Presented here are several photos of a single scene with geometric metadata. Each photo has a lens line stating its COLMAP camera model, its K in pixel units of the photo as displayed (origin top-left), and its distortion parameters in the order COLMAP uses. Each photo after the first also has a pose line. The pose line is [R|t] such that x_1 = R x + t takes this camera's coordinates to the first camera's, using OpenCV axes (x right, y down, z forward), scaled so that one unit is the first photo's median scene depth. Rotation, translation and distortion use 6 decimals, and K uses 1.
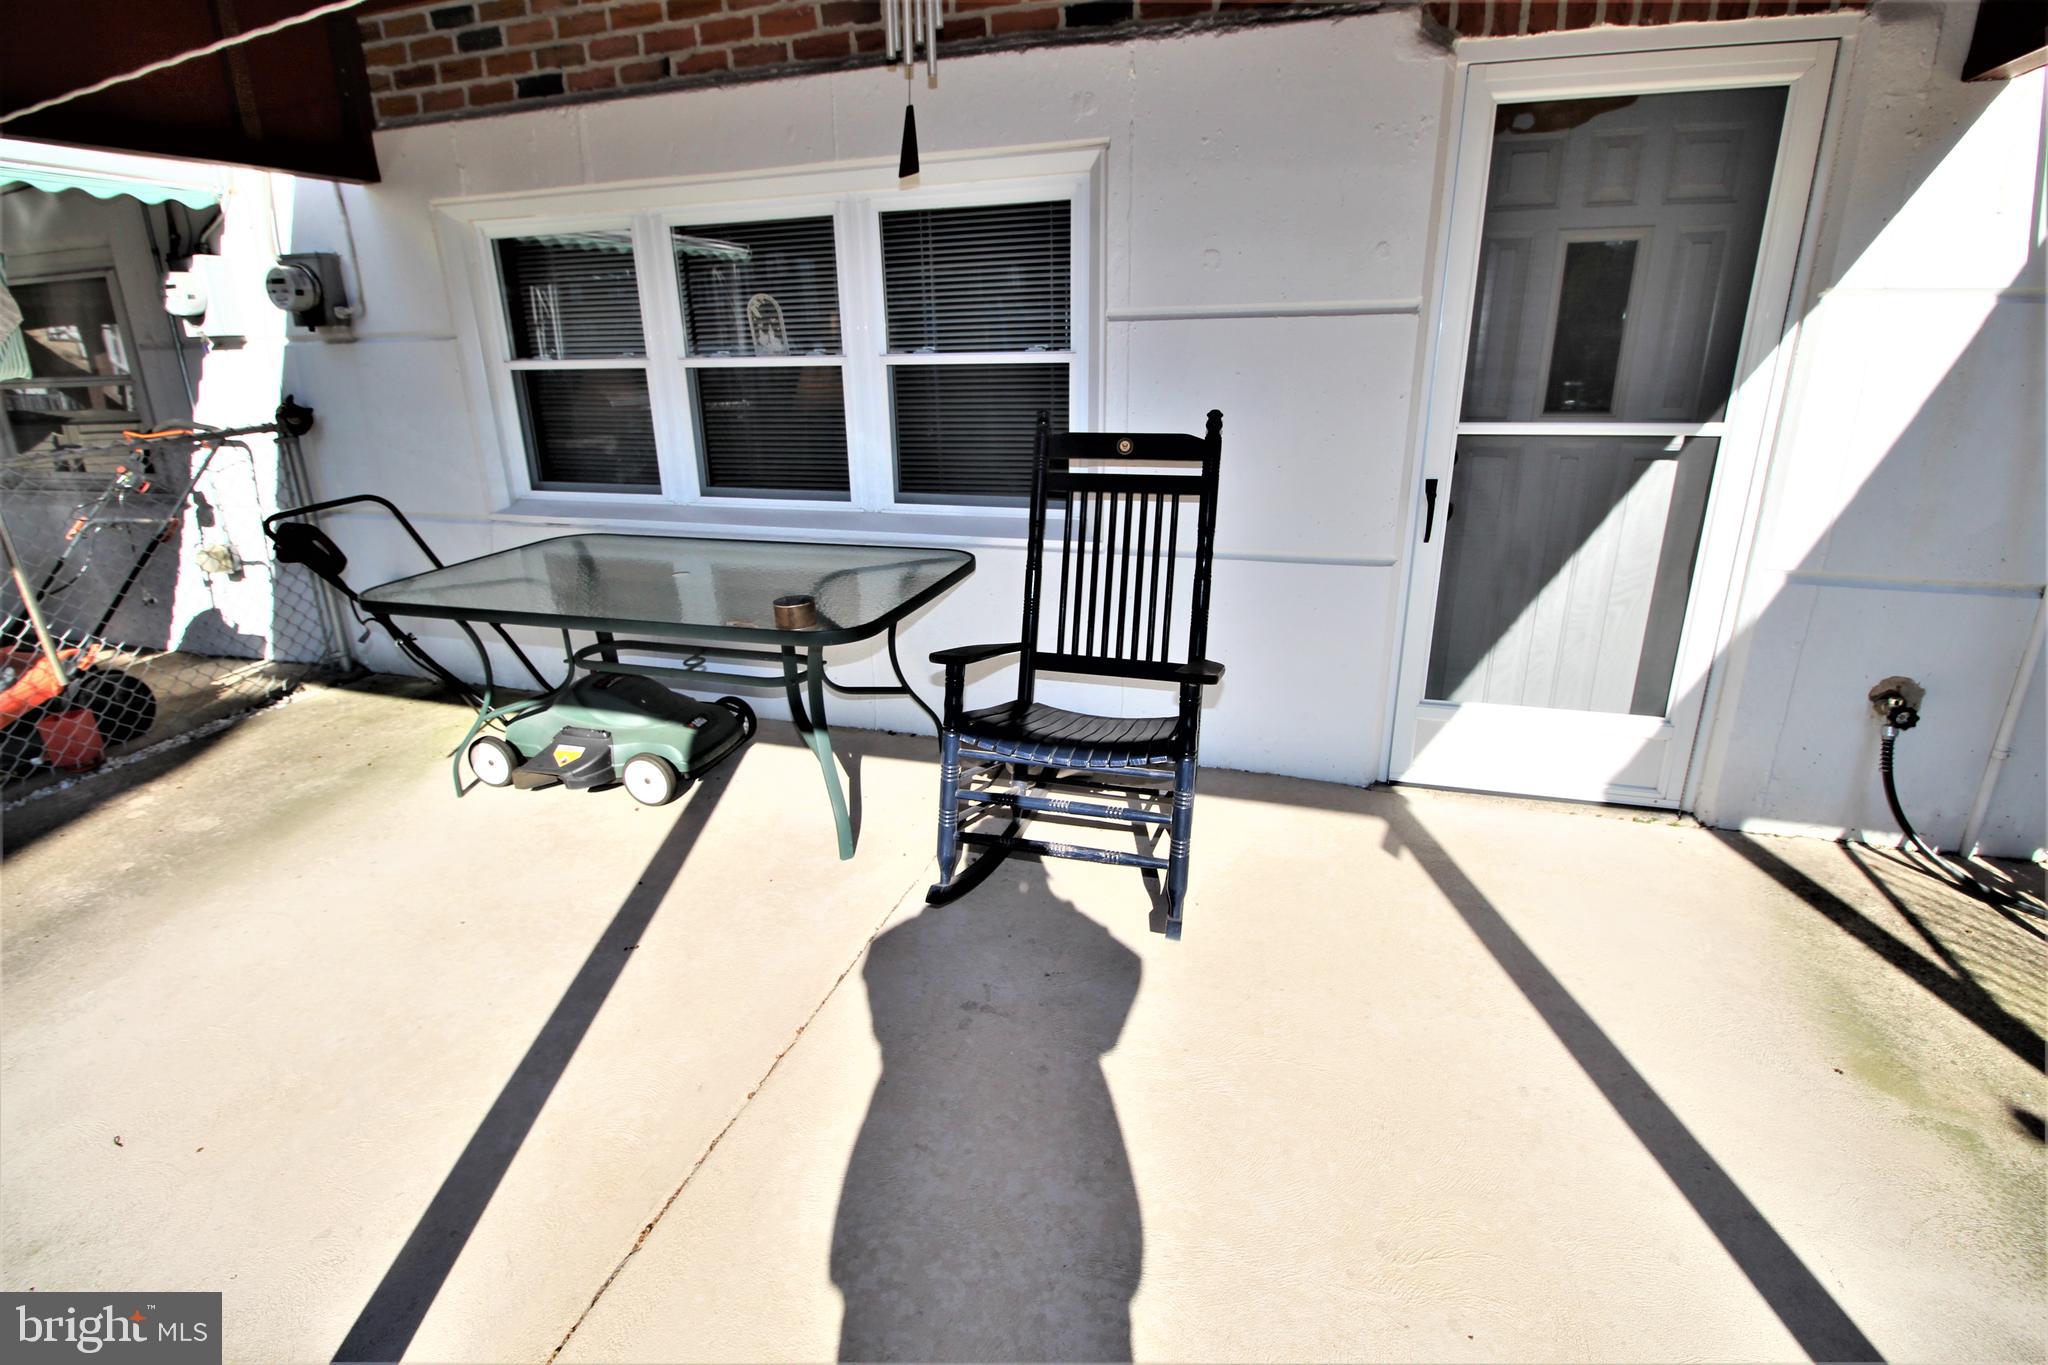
lens RADIAL K [[957.8, 0, 1010.3], [0, 957.8, 675.8], [0, 0, 1]] dist [-0.003530, -0.010649]
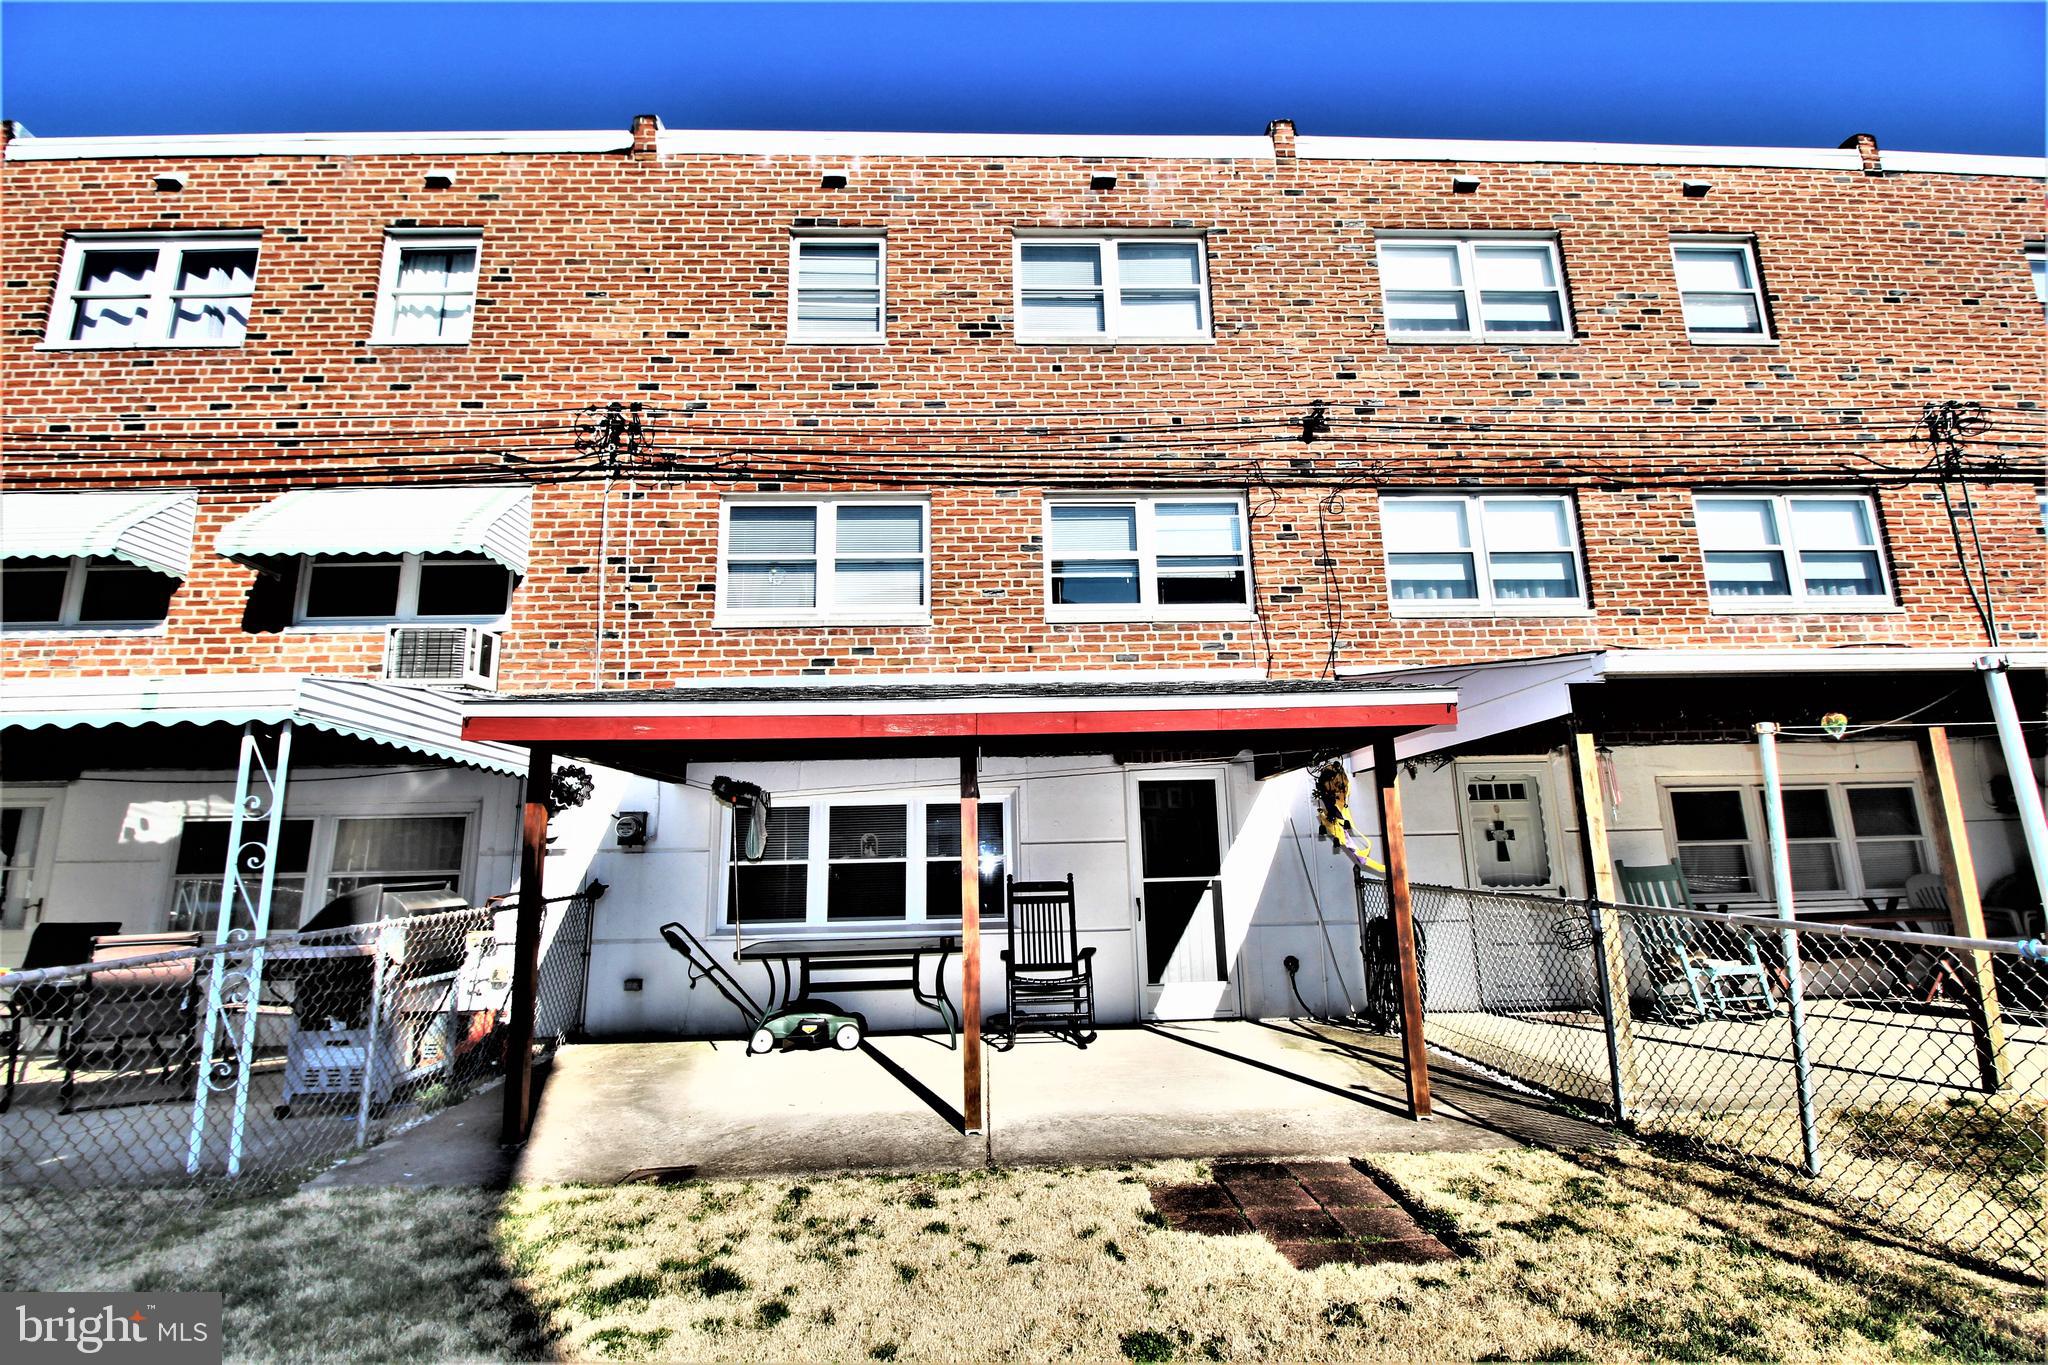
lens RADIAL K [[957.8, 0, 1024.1], [0, 957.8, 673.0], [0, 0, 1]] dist [-0.003530, -0.010649]
pose [[0.941229, 0.062390, 0.331956, -0.864035], [0.114447, 0.865749, -0.487217, 0.564128], [-0.317789, 0.496575, 0.807728, -1.525440]]
